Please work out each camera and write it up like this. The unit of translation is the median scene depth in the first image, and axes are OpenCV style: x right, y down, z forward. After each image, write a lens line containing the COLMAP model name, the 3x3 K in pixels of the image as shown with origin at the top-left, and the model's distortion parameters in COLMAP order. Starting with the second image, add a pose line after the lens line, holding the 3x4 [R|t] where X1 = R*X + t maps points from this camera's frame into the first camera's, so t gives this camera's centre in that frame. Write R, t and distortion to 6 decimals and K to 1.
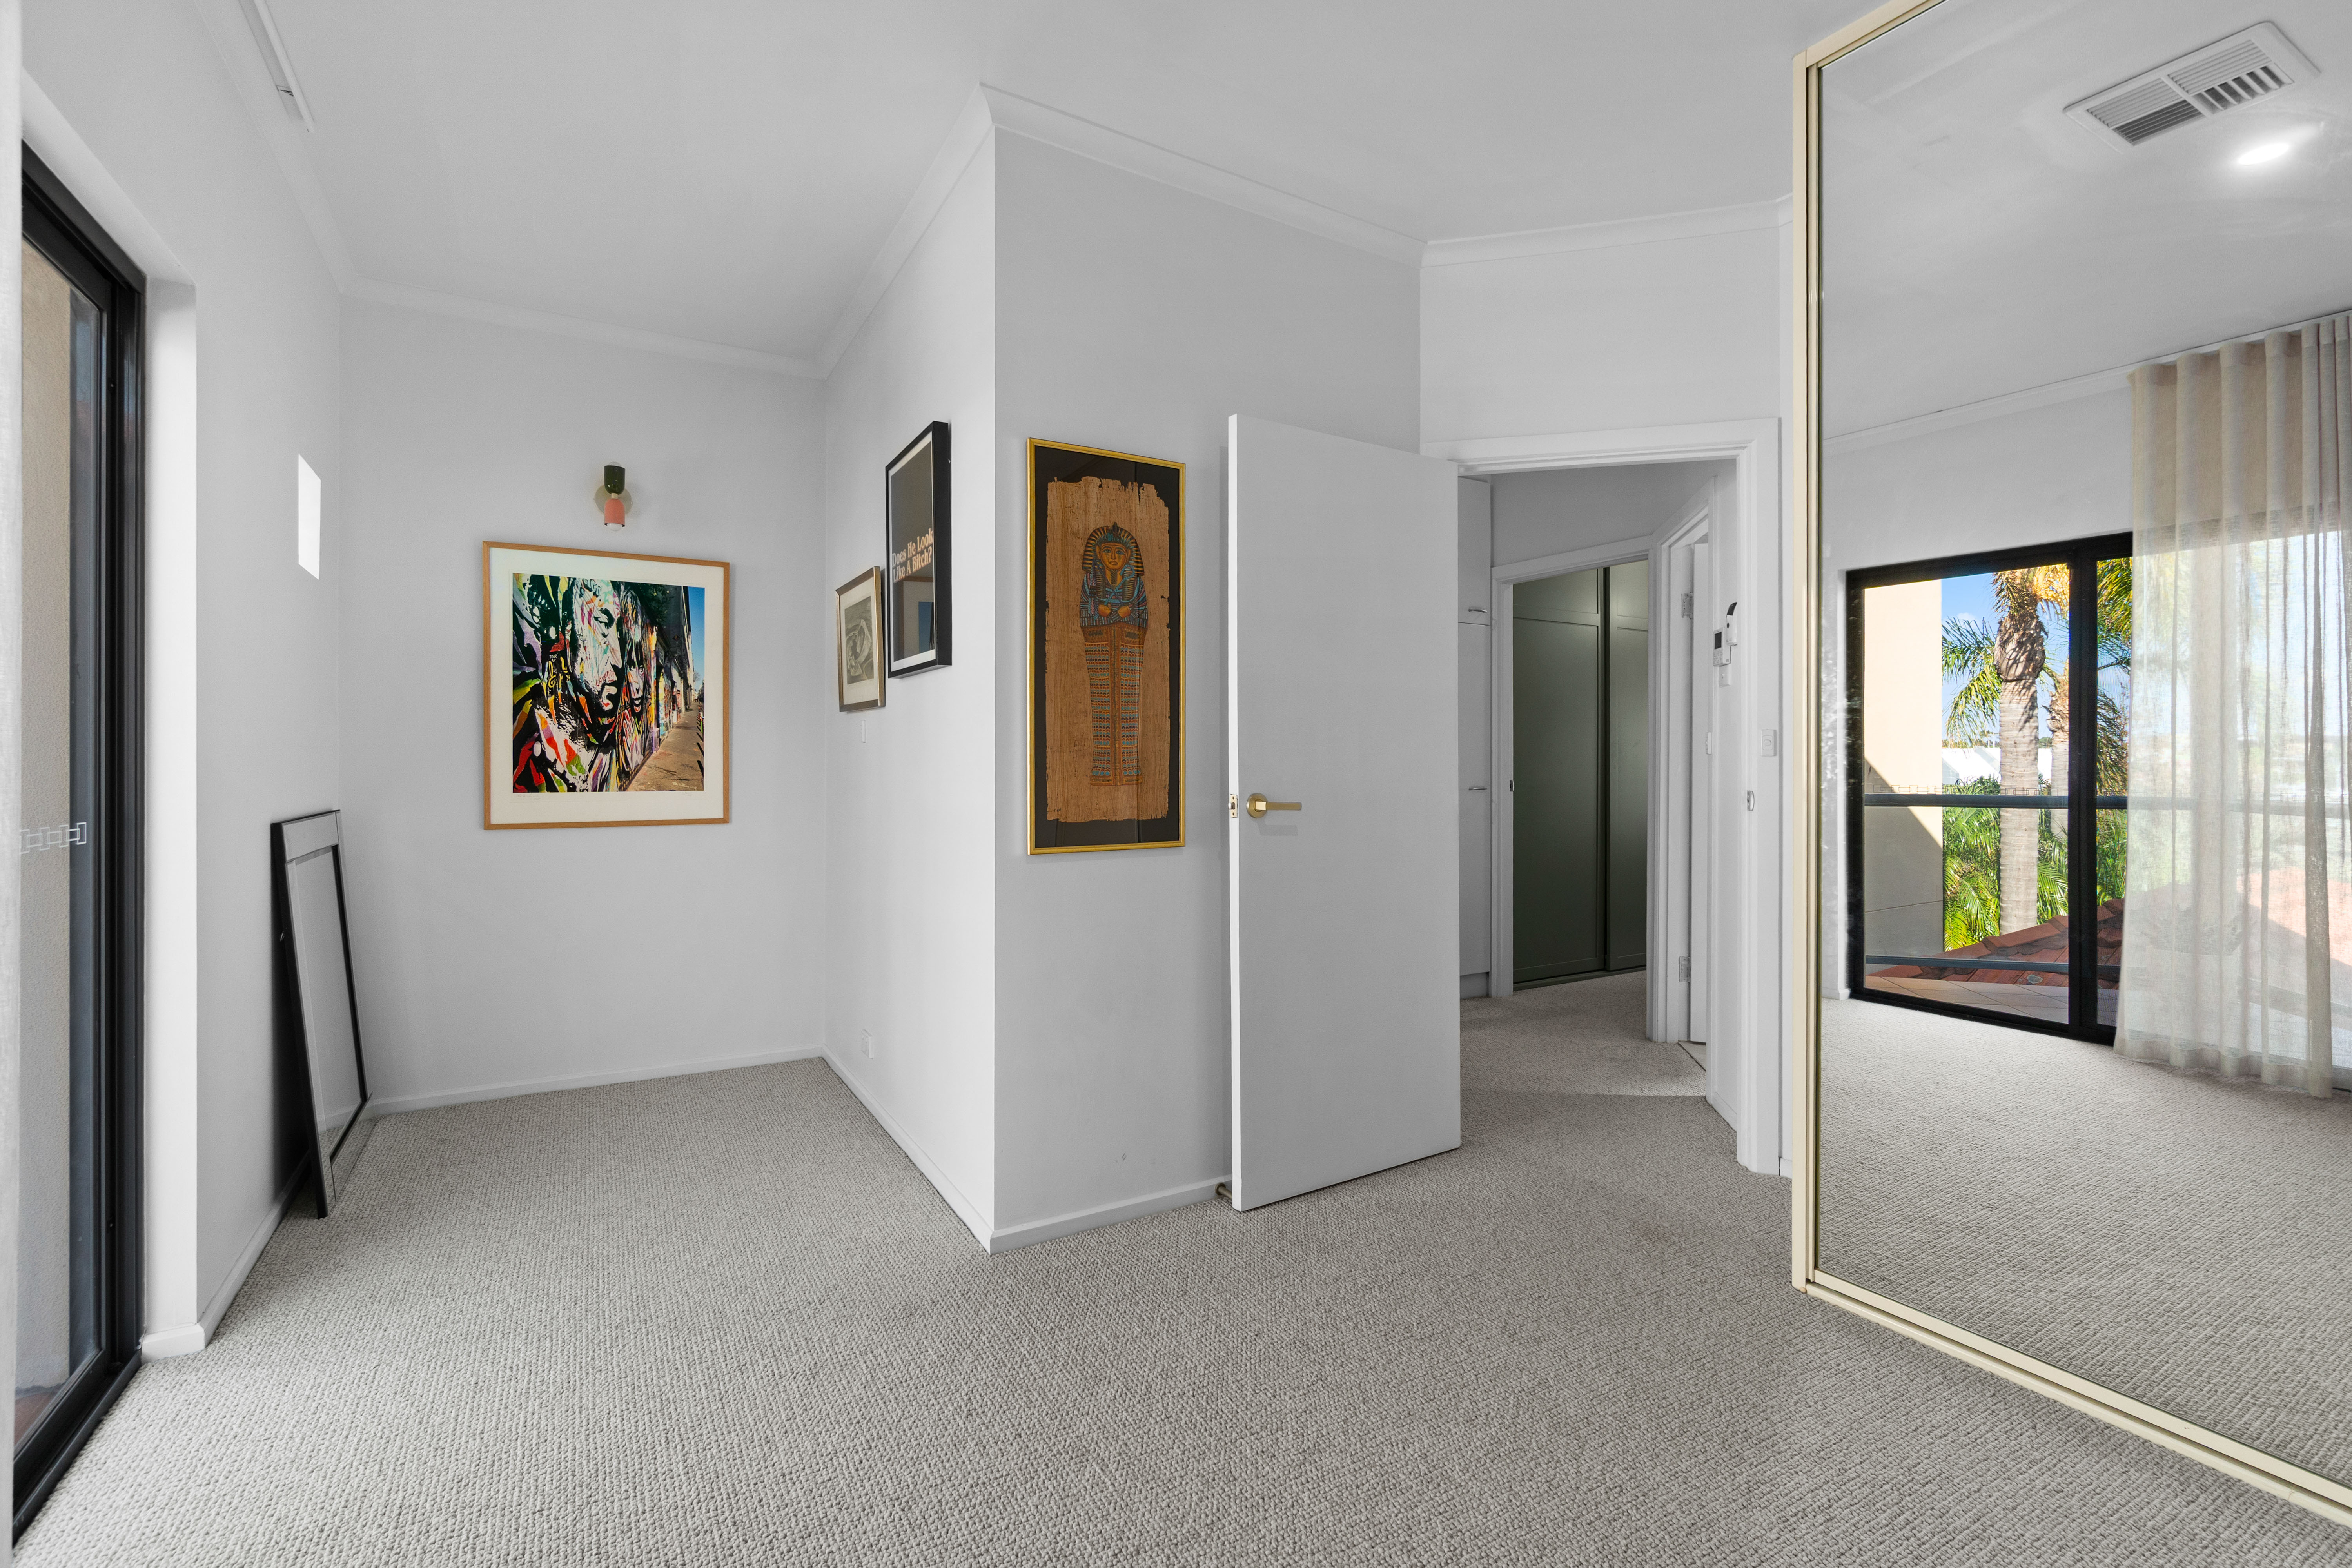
lens RADIAL K [[1037.5, 0, 1186.6], [0, 1037.5, 768.2], [0, 0, 1]] dist [-0.000558, -0.000353]
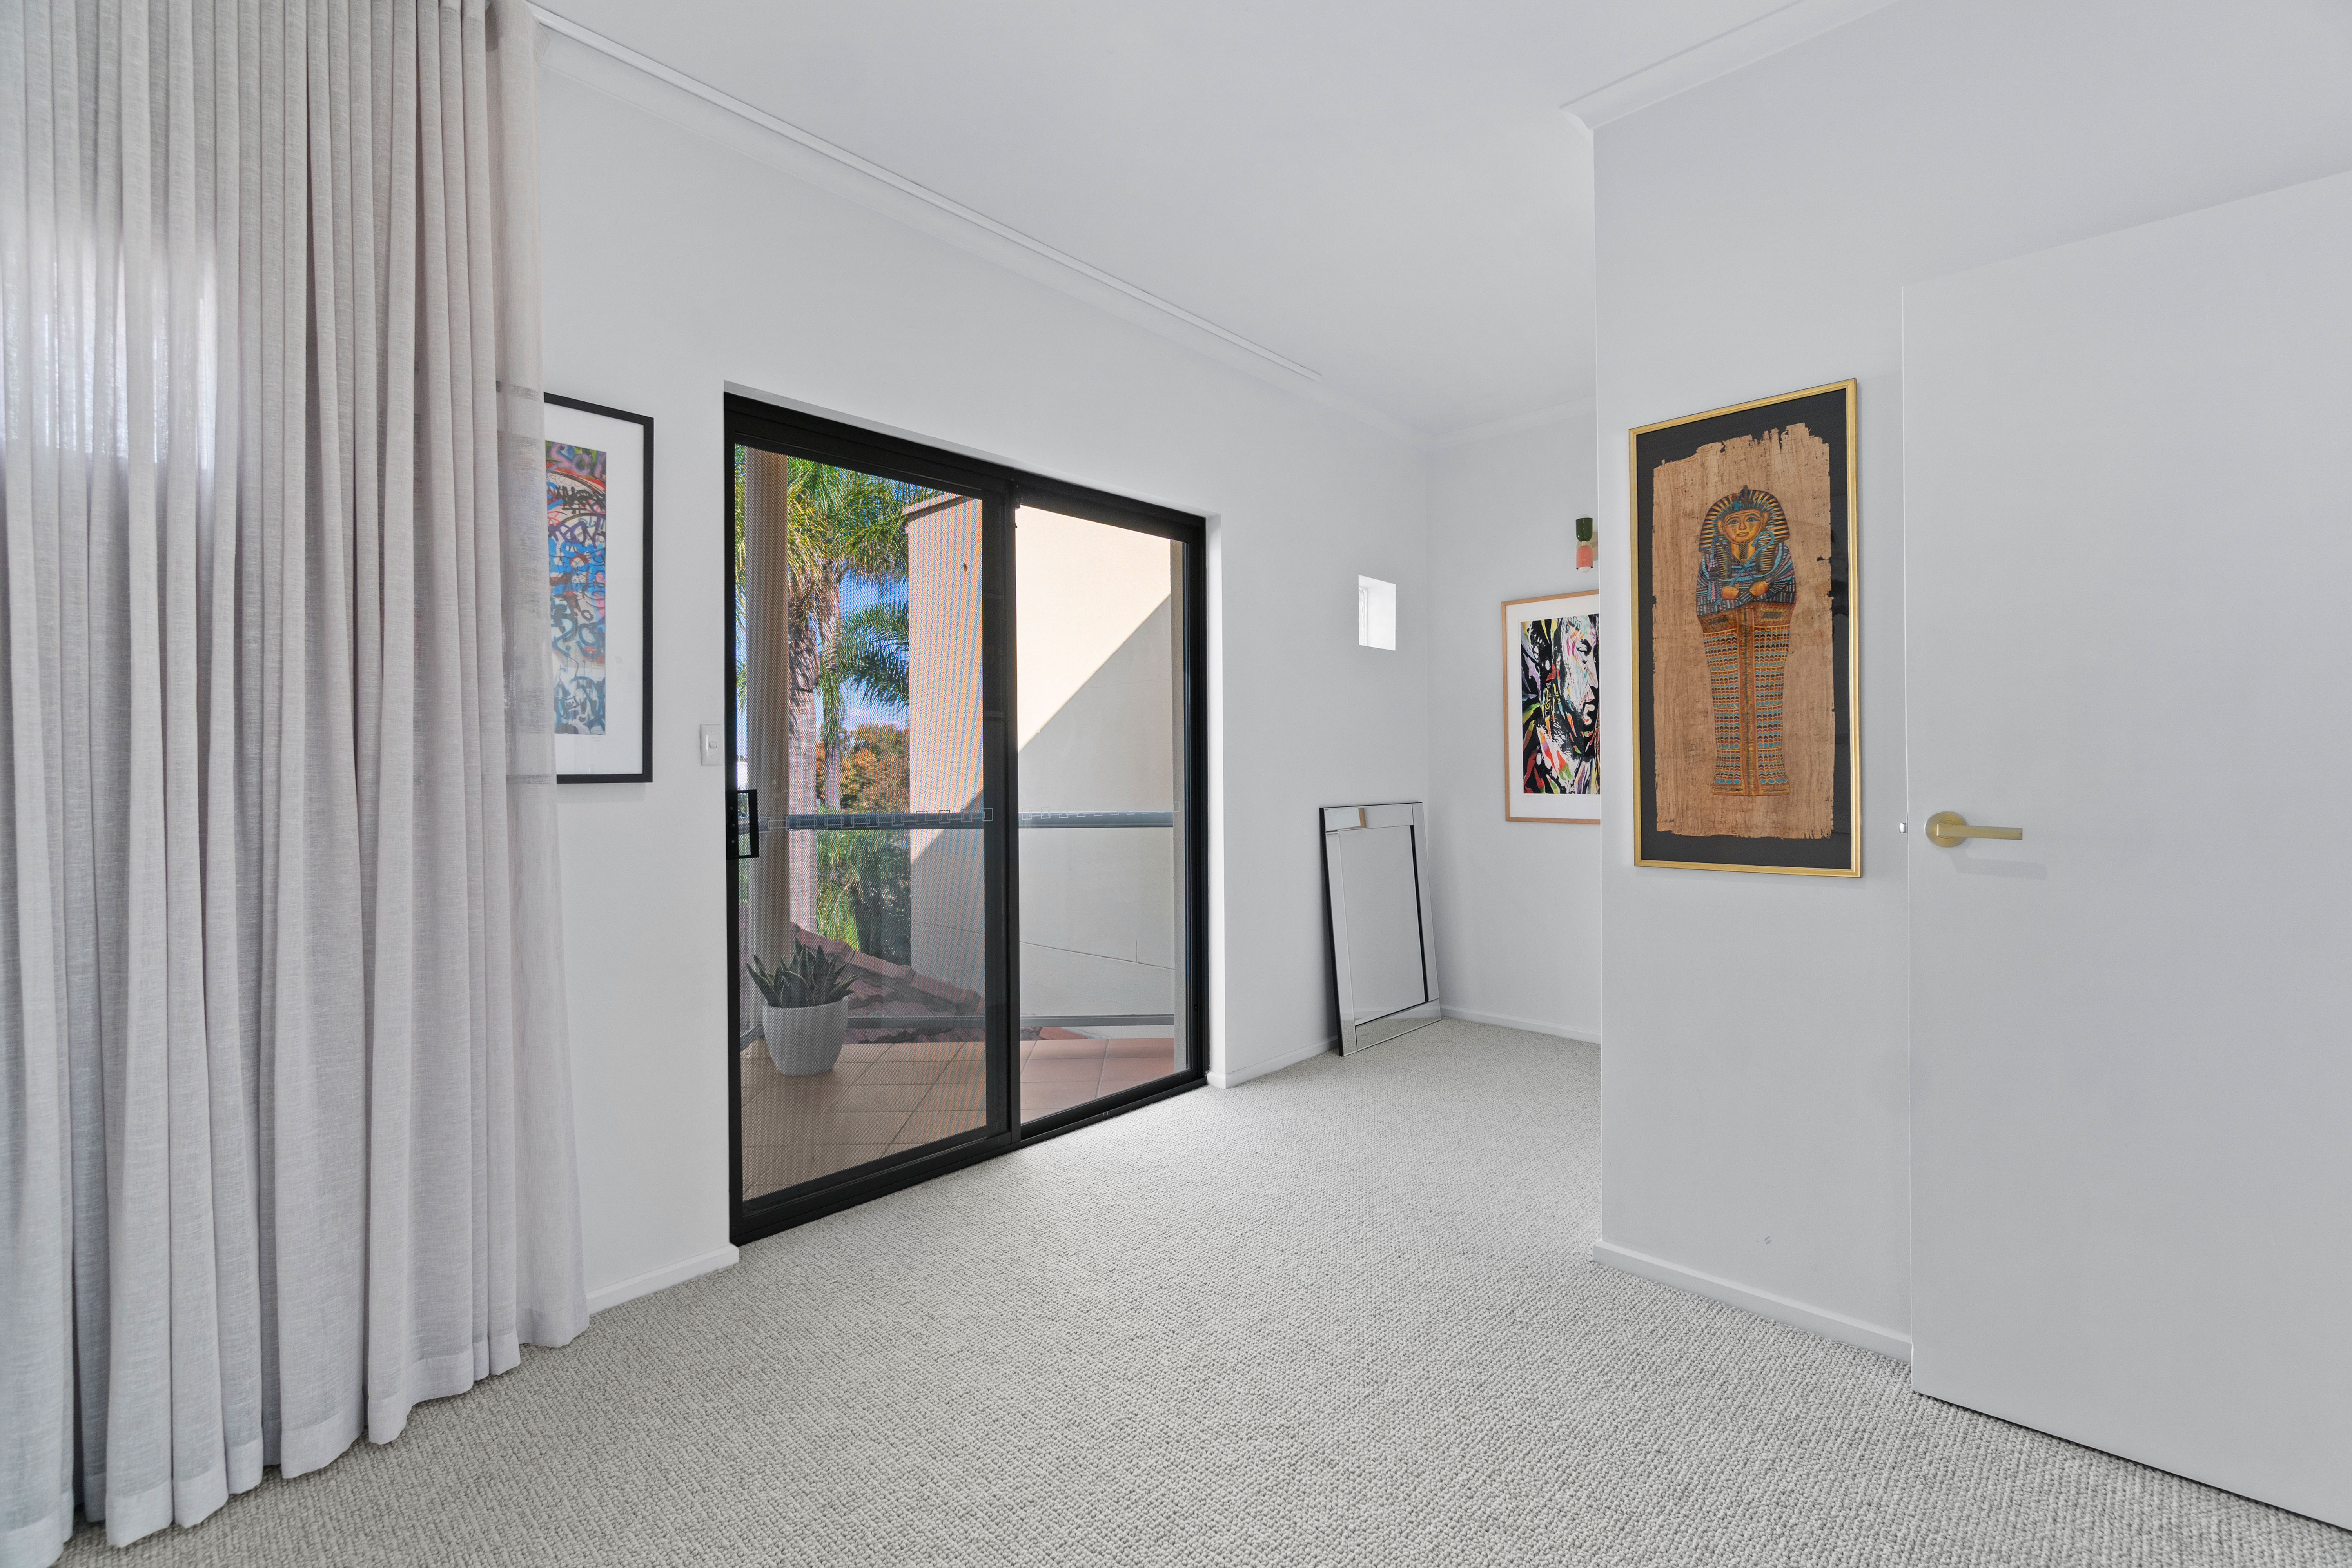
lens RADIAL K [[1037.5, 0, 1190.7], [0, 1037.5, 777.9], [0, 0, 1]] dist [-0.000558, -0.000353]
pose [[0.280425, 0.004134, -0.959867, 0.466528], [0.000669, 0.999990, 0.004502, -0.001465], [0.959876, -0.001905, 0.280419, 0.245492]]
